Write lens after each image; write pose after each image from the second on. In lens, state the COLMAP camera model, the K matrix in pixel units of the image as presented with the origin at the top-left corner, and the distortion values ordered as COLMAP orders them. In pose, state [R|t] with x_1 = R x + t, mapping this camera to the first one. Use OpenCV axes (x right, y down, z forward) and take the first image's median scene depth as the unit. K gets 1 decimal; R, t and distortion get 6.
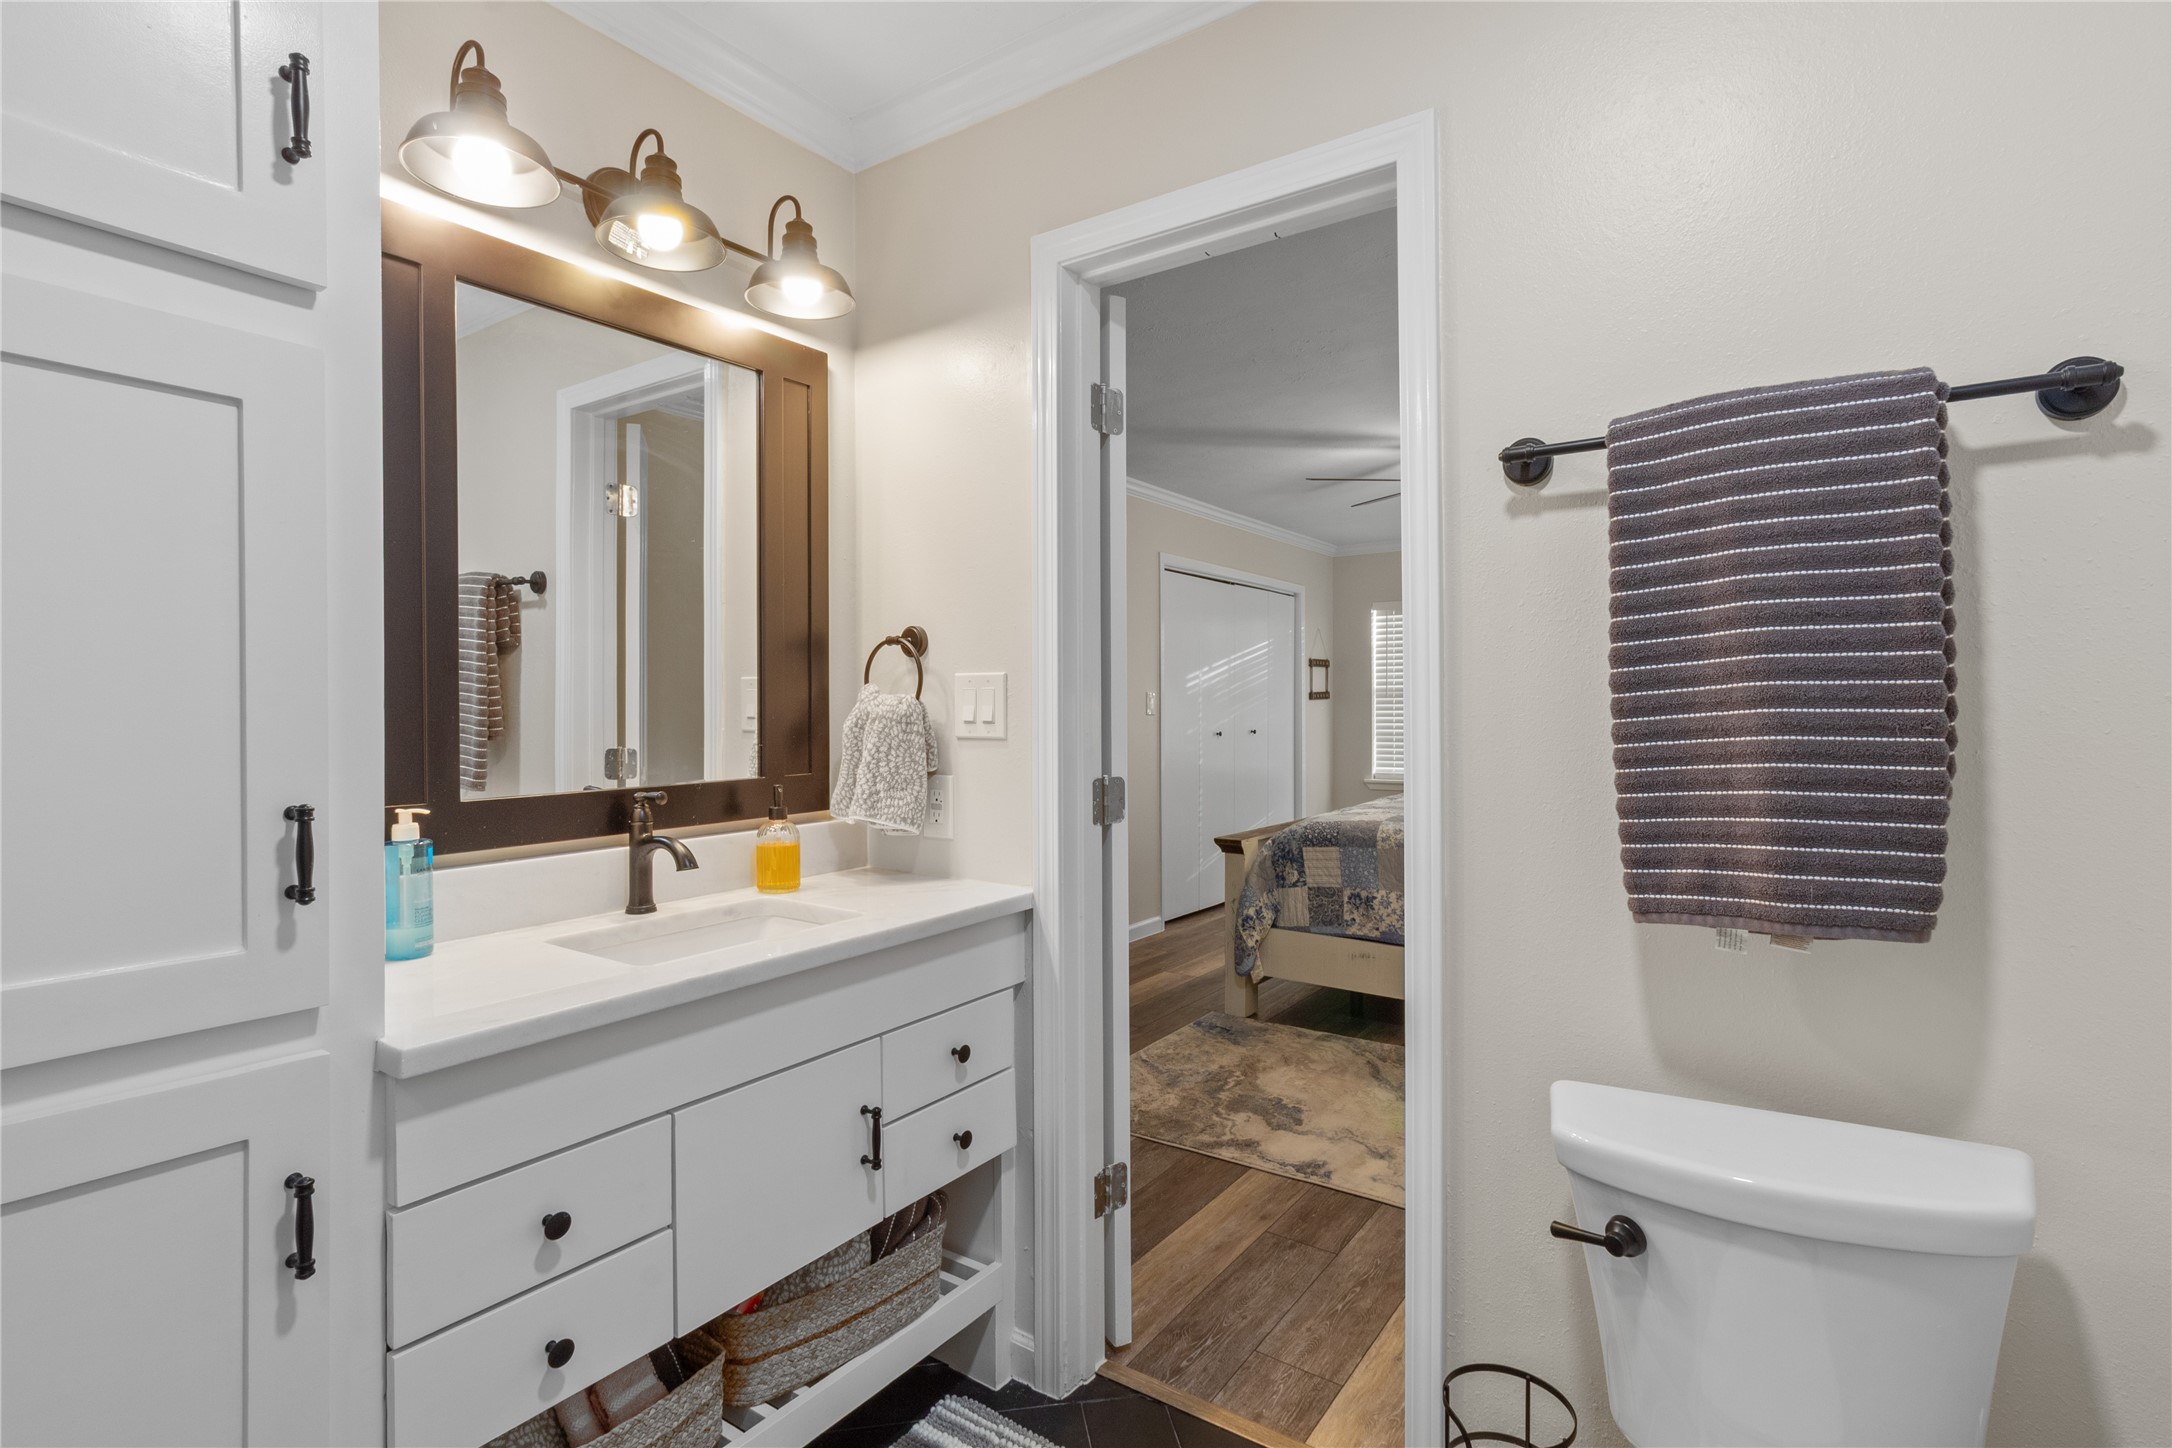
lens RADIAL K [[1029.2, 0, 1105.1], [0, 1029.2, 709.3], [0, 0, 1]] dist [0.003280, 0.000382]
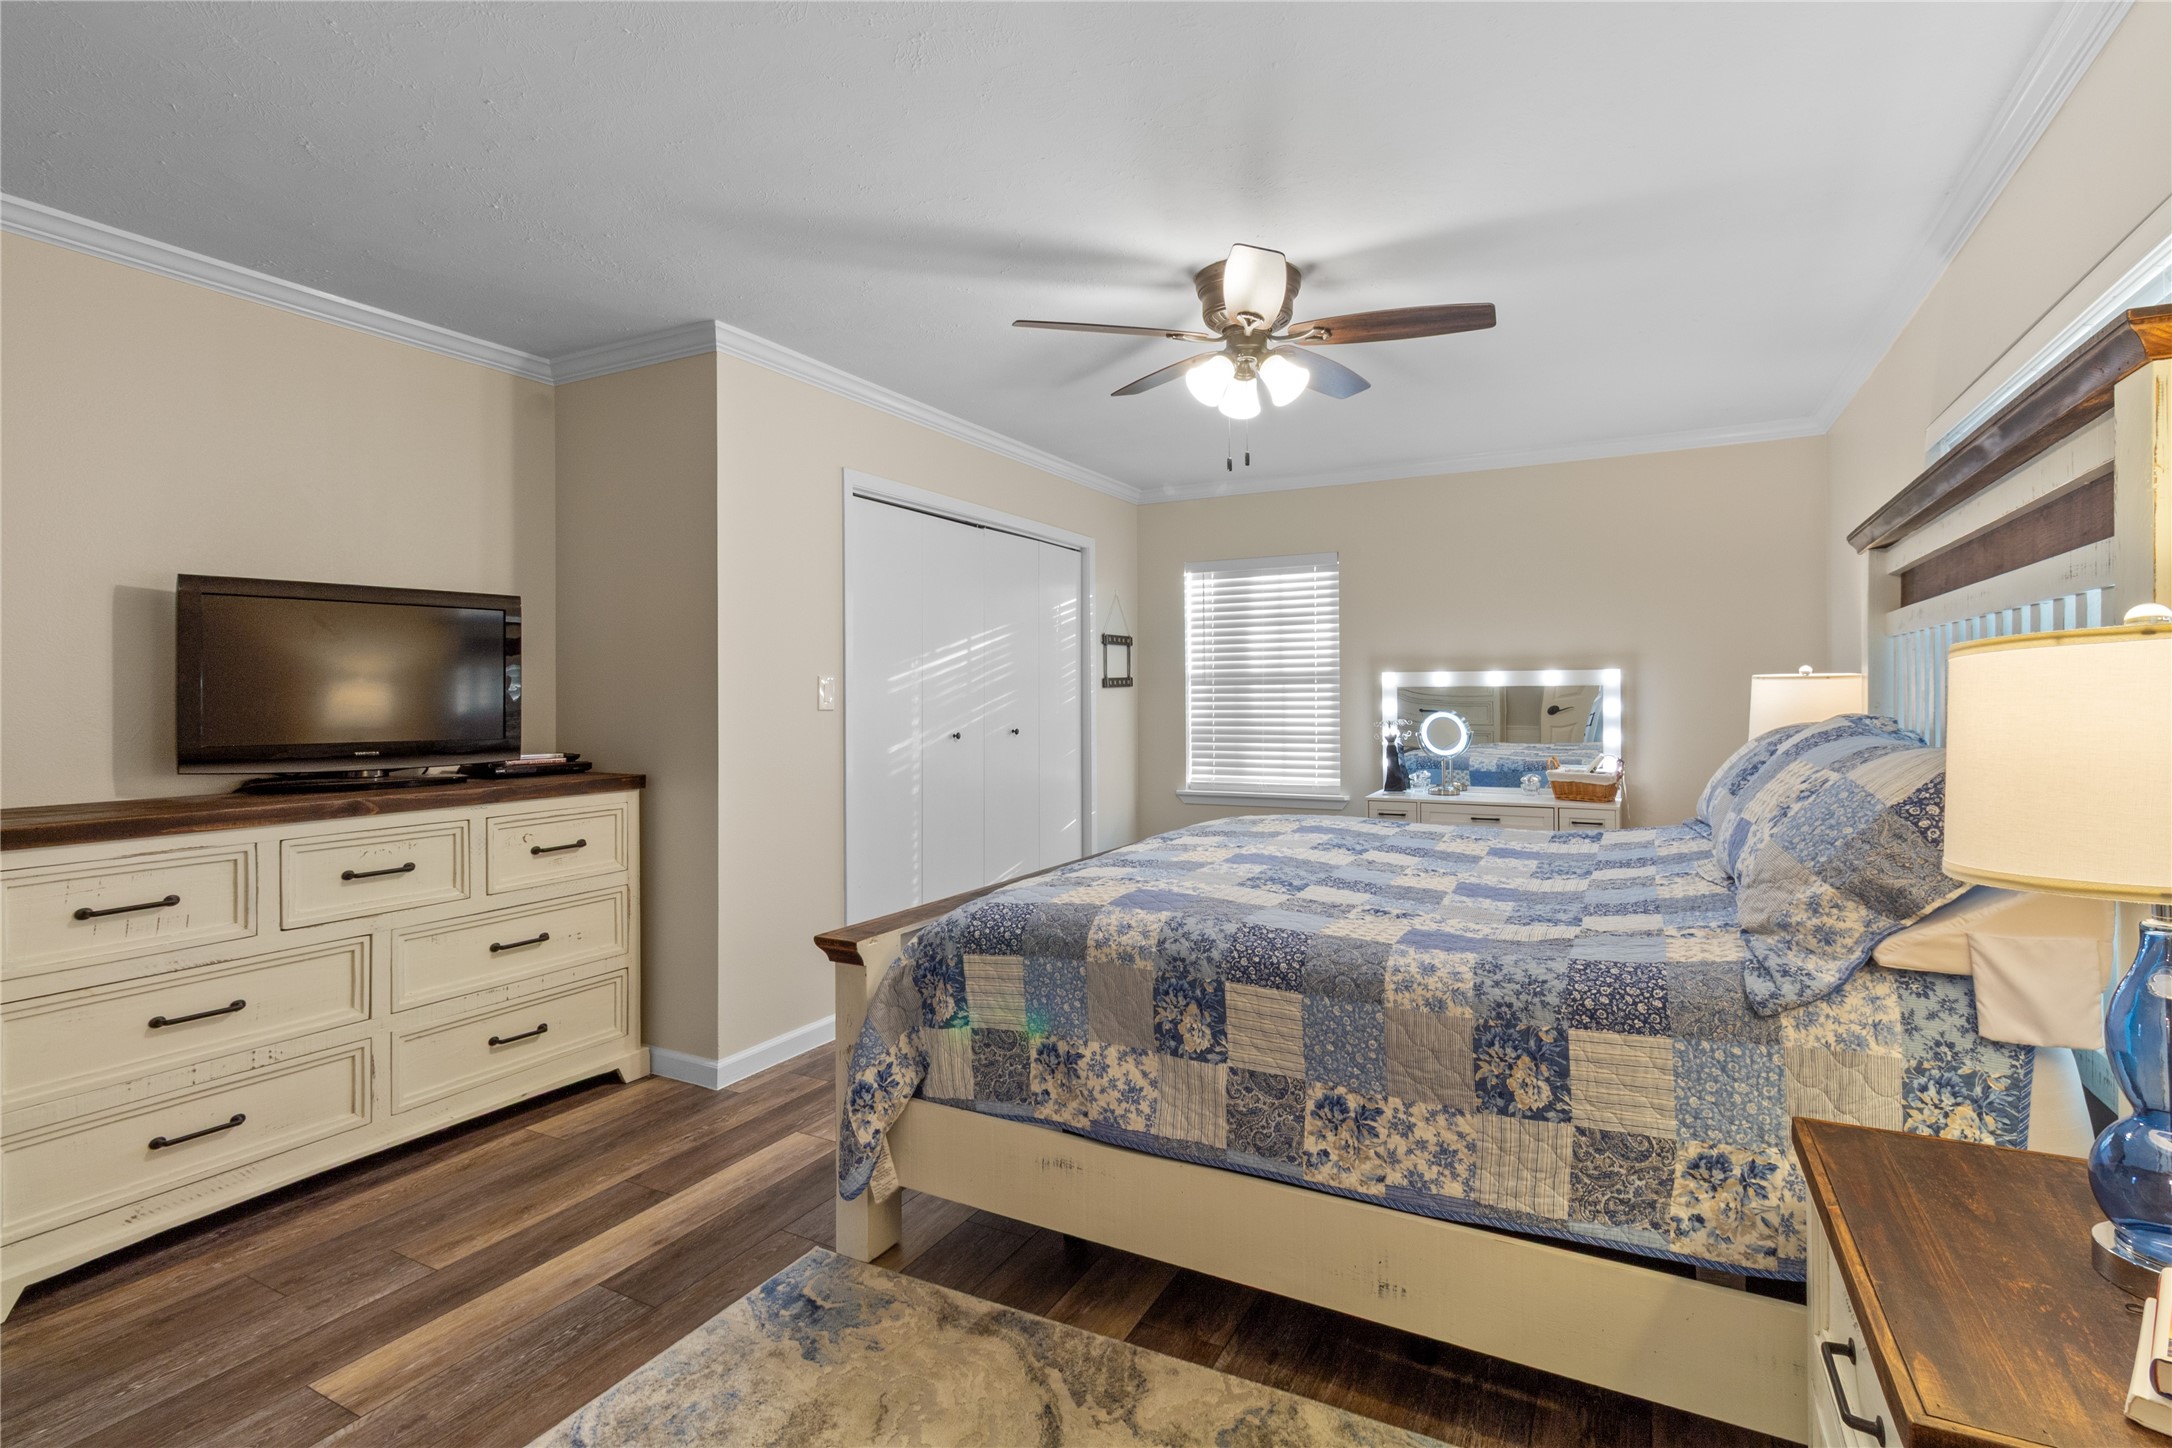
lens RADIAL K [[1029.2, 0, 1105.1], [0, 1029.2, 709.3], [0, 0, 1]] dist [0.003280, 0.000382]
pose [[0.992874, -0.005516, 0.119039, 0.202323], [0.004492, 0.999951, 0.008872, -0.000443], [-0.119082, -0.008274, 0.992850, 0.449934]]
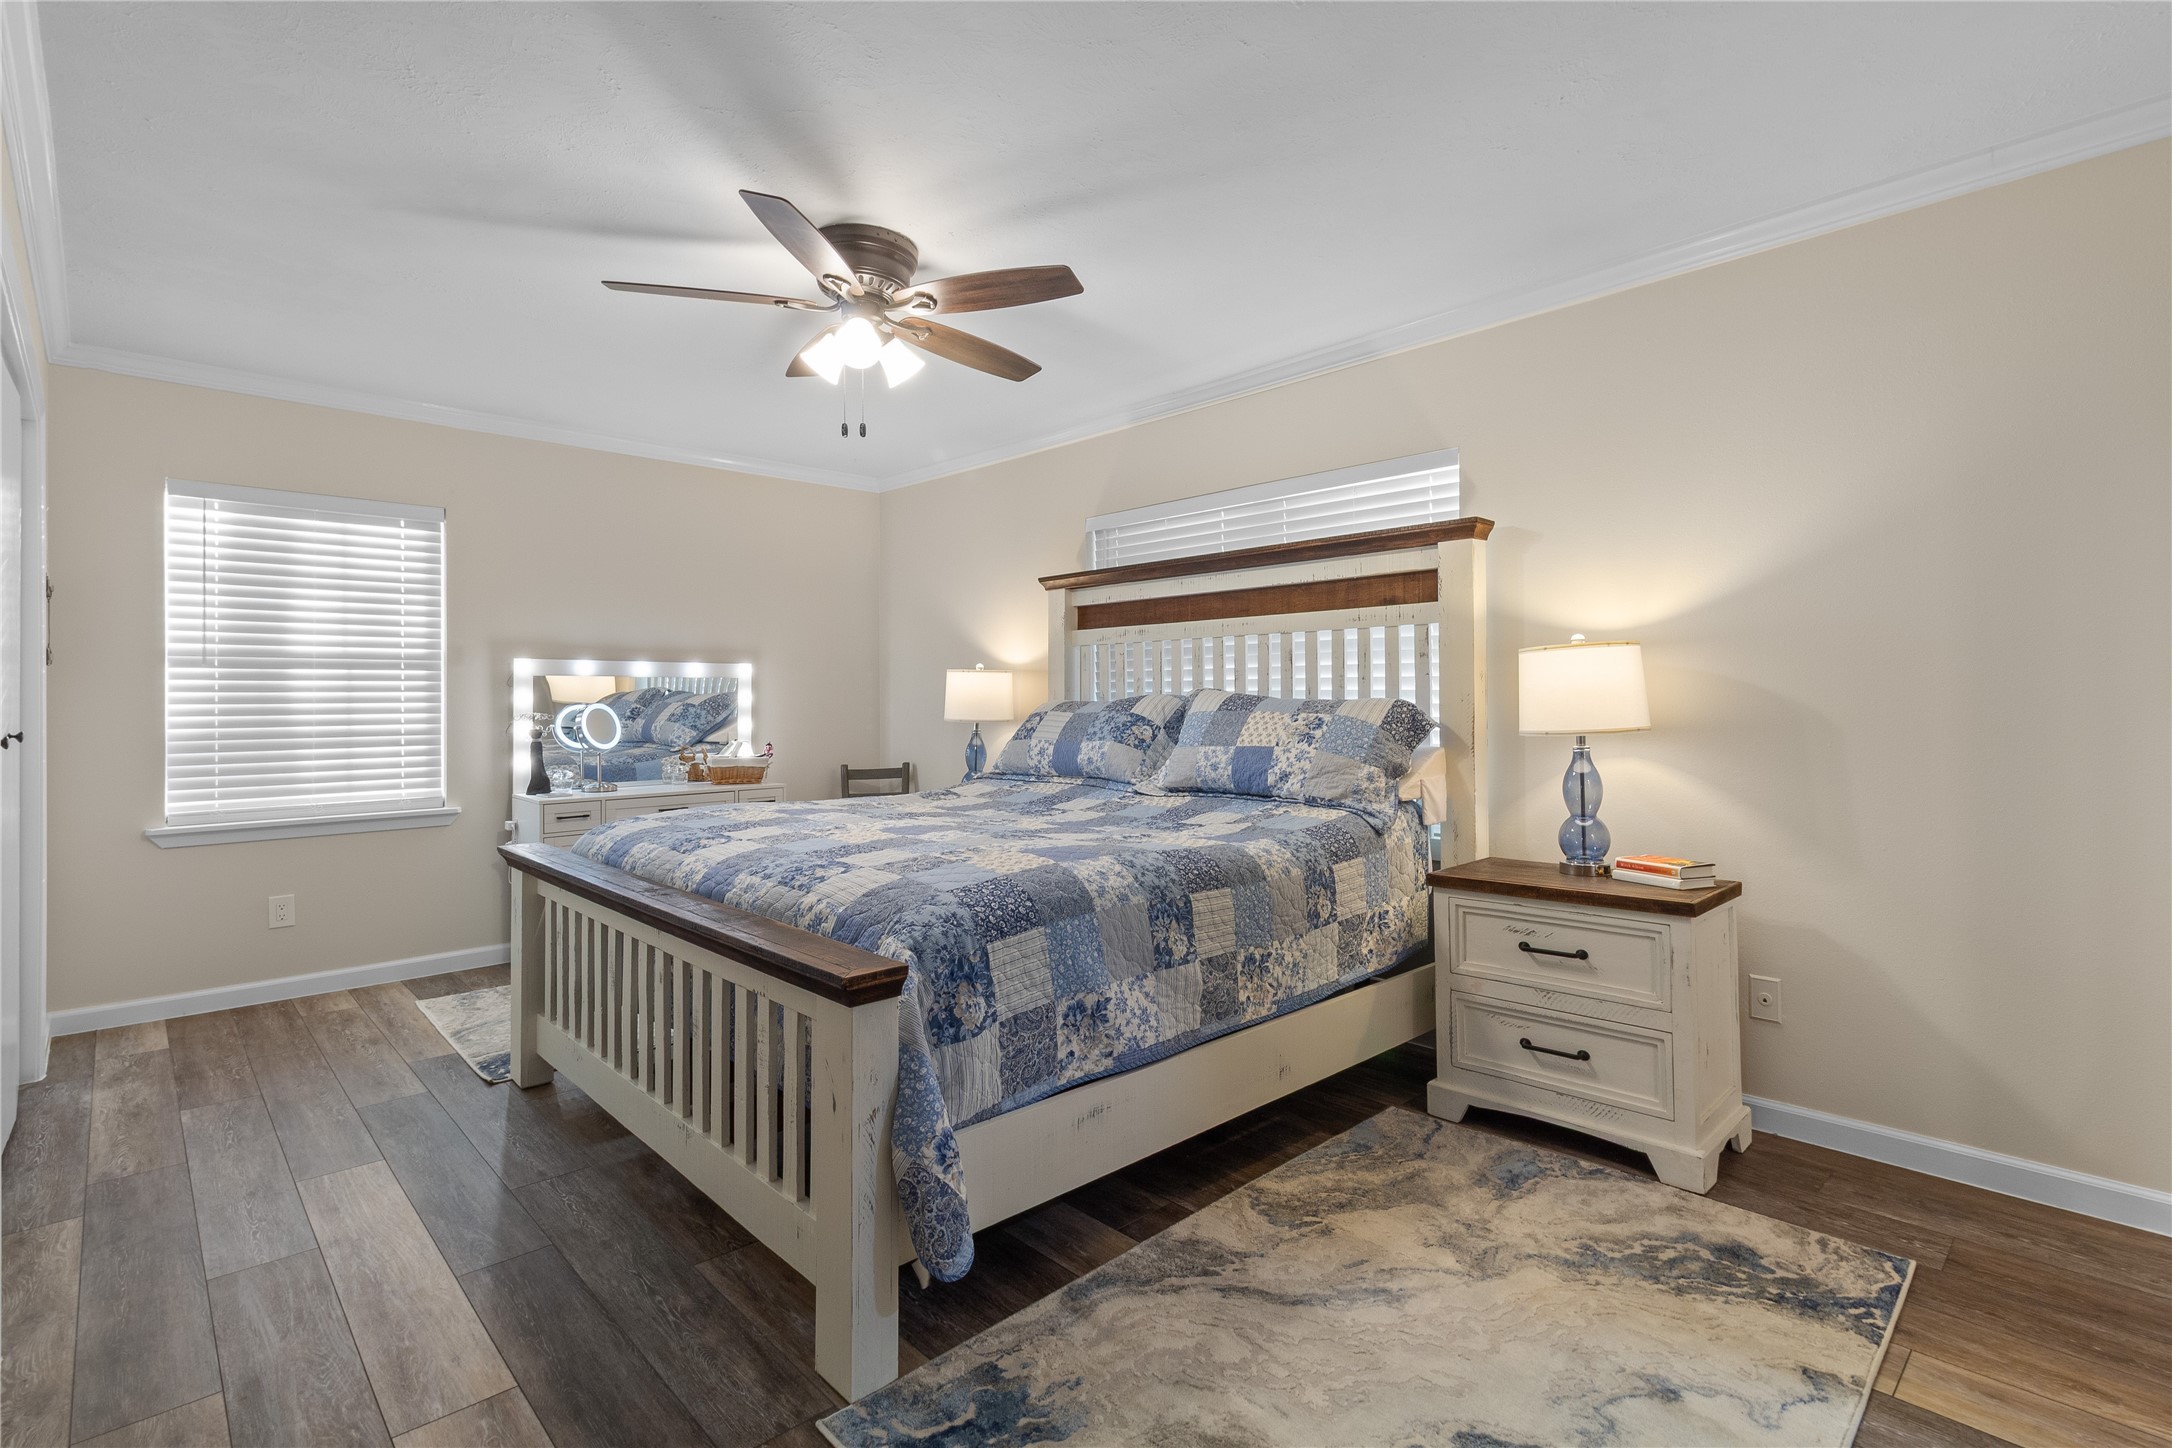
lens RADIAL K [[1029.2, 0, 1105.1], [0, 1029.2, 709.3], [0, 0, 1]] dist [0.003280, 0.000382]
pose [[0.196142, -0.009363, 0.980531, -0.271836], [0.010112, 0.999921, 0.007525, 0.019878], [-0.980523, 0.008439, 0.196221, 0.848483]]
